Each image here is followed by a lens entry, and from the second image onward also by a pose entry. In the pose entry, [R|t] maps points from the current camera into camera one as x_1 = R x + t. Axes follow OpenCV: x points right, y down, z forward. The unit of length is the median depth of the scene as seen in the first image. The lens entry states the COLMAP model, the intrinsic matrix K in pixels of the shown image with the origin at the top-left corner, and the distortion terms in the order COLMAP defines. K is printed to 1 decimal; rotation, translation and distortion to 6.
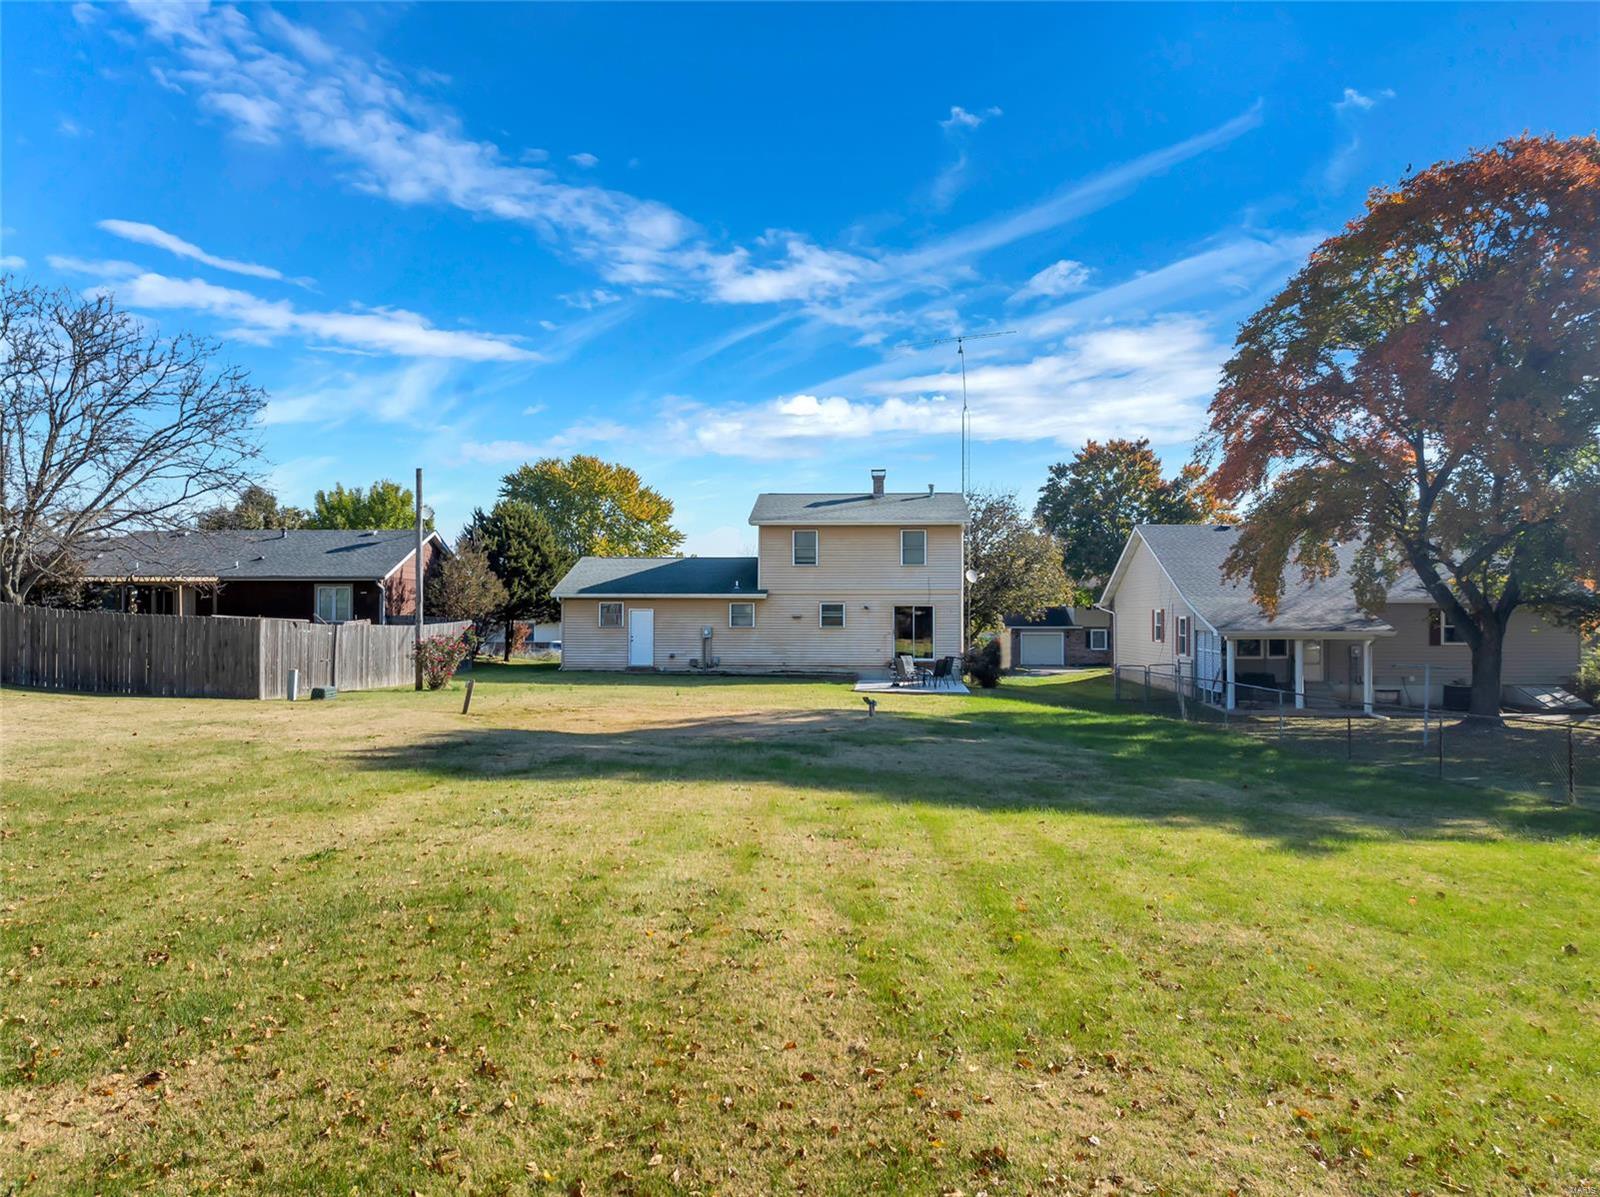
lens RADIAL K [[1126.2, 0, 800.0], [0, 1126.2, 598.5], [0, 0, 1]] dist [-0.053037, 0.000331]
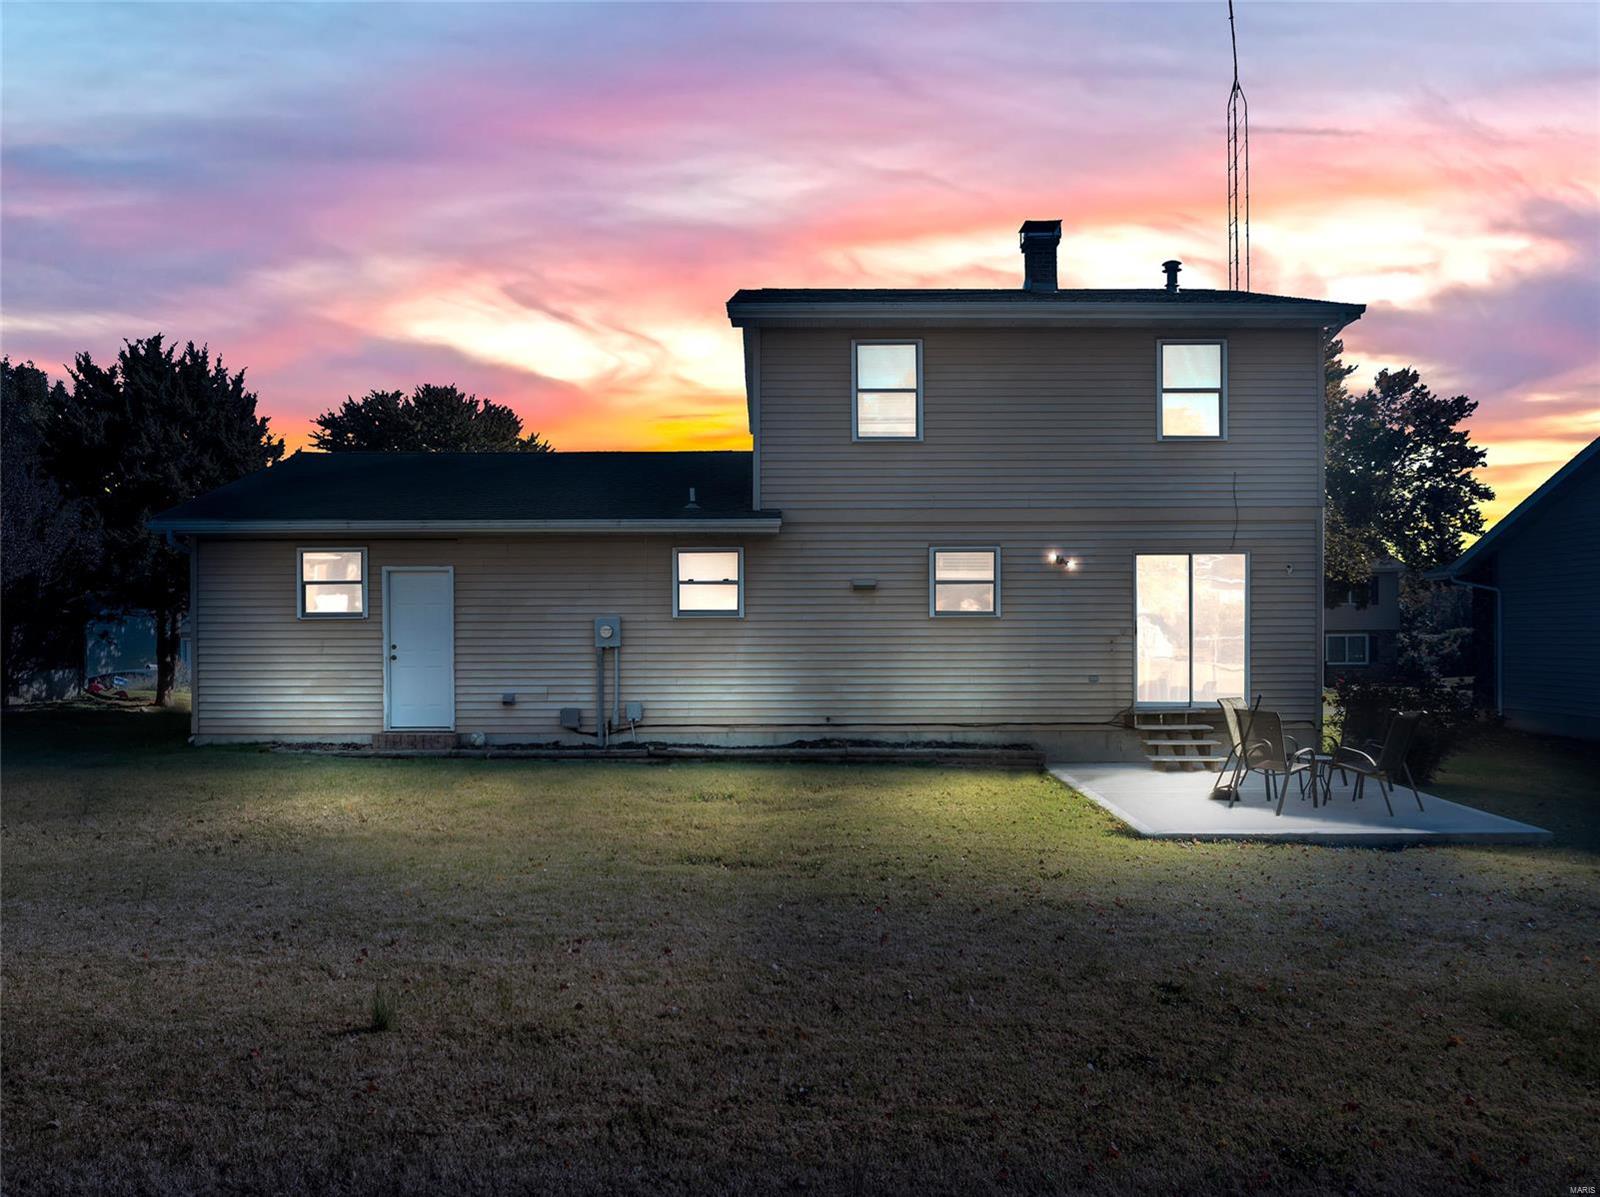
lens RADIAL K [[1126.2, 0, 800.0], [0, 1126.2, 598.5], [0, 0, 1]] dist [-0.053037, 0.000331]
pose [[0.997213, -0.003974, 0.074495, -0.048952], [0.004984, 0.999898, -0.013372, 0.024376], [-0.074434, 0.013706, 0.997132, 0.643142]]
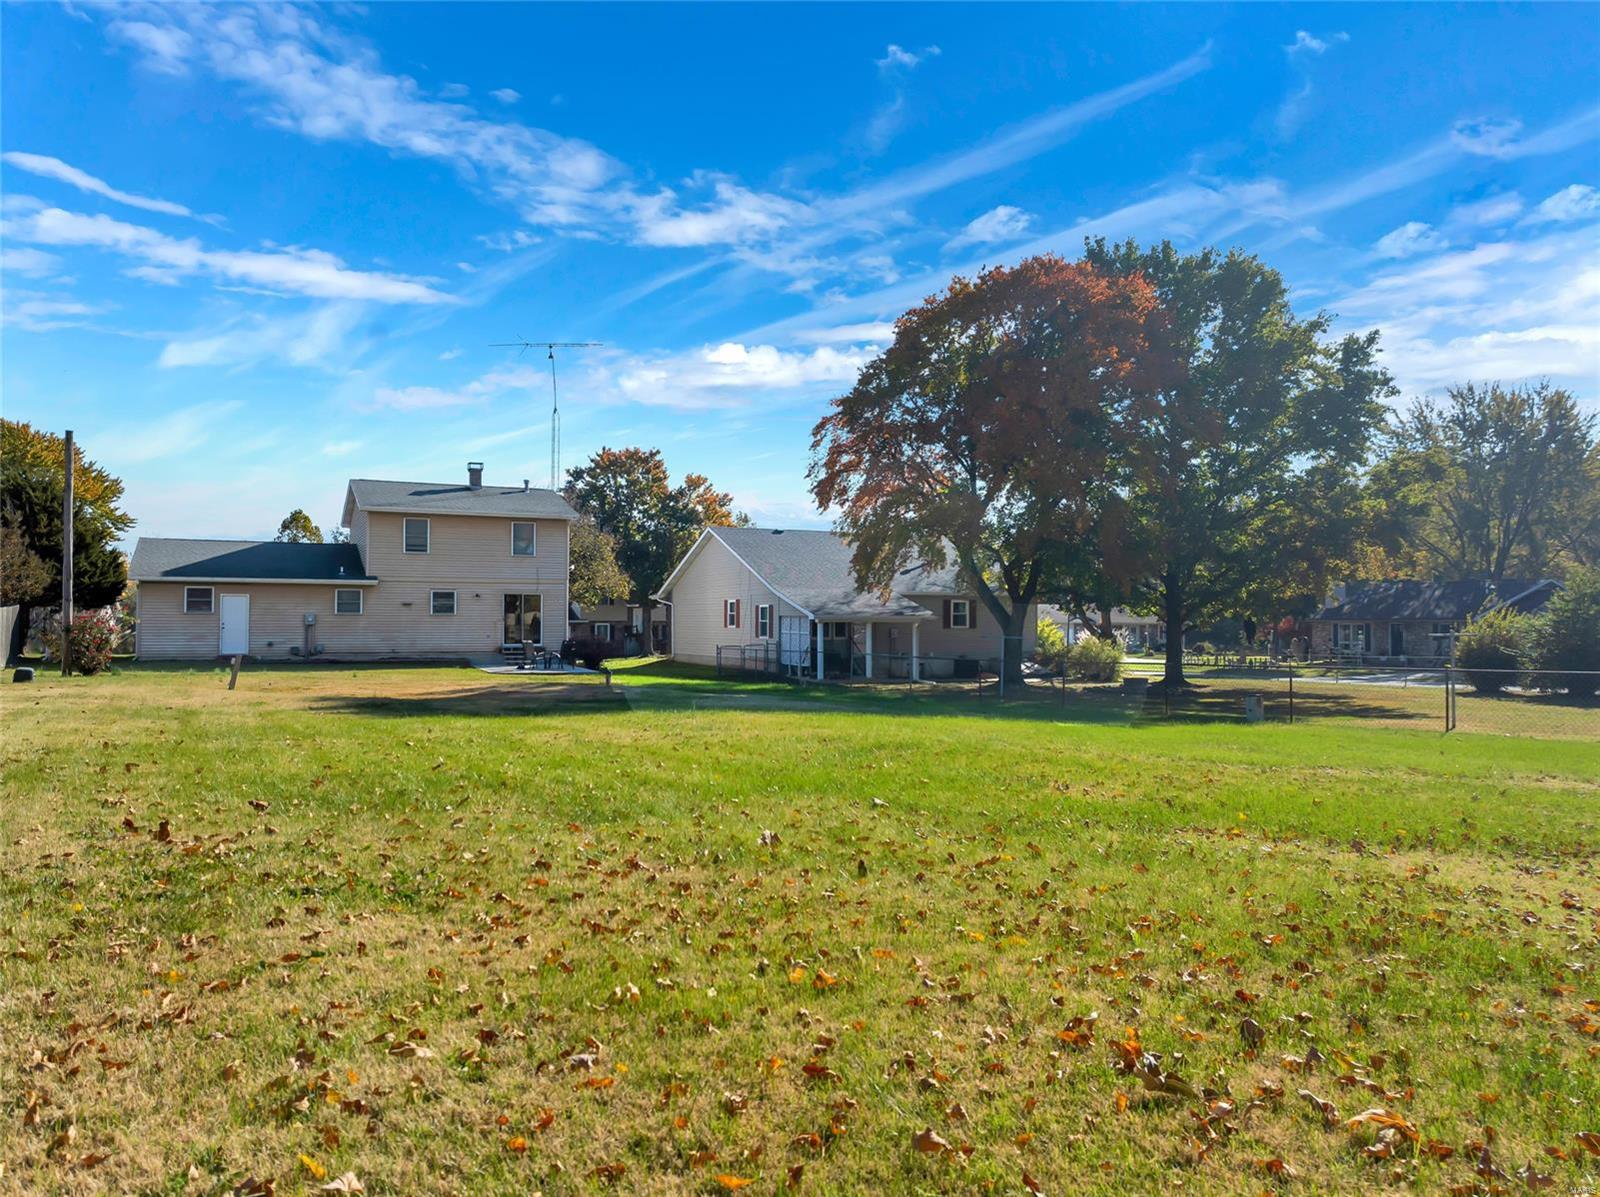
lens RADIAL K [[1126.2, 0, 800.0], [0, 1126.2, 598.5], [0, 0, 1]] dist [-0.053037, 0.000331]
pose [[0.861325, 0.010349, 0.507949, -0.205476], [-0.008572, 0.999946, -0.005838, 0.014335], [-0.507982, 0.000674, 0.861368, -0.037984]]
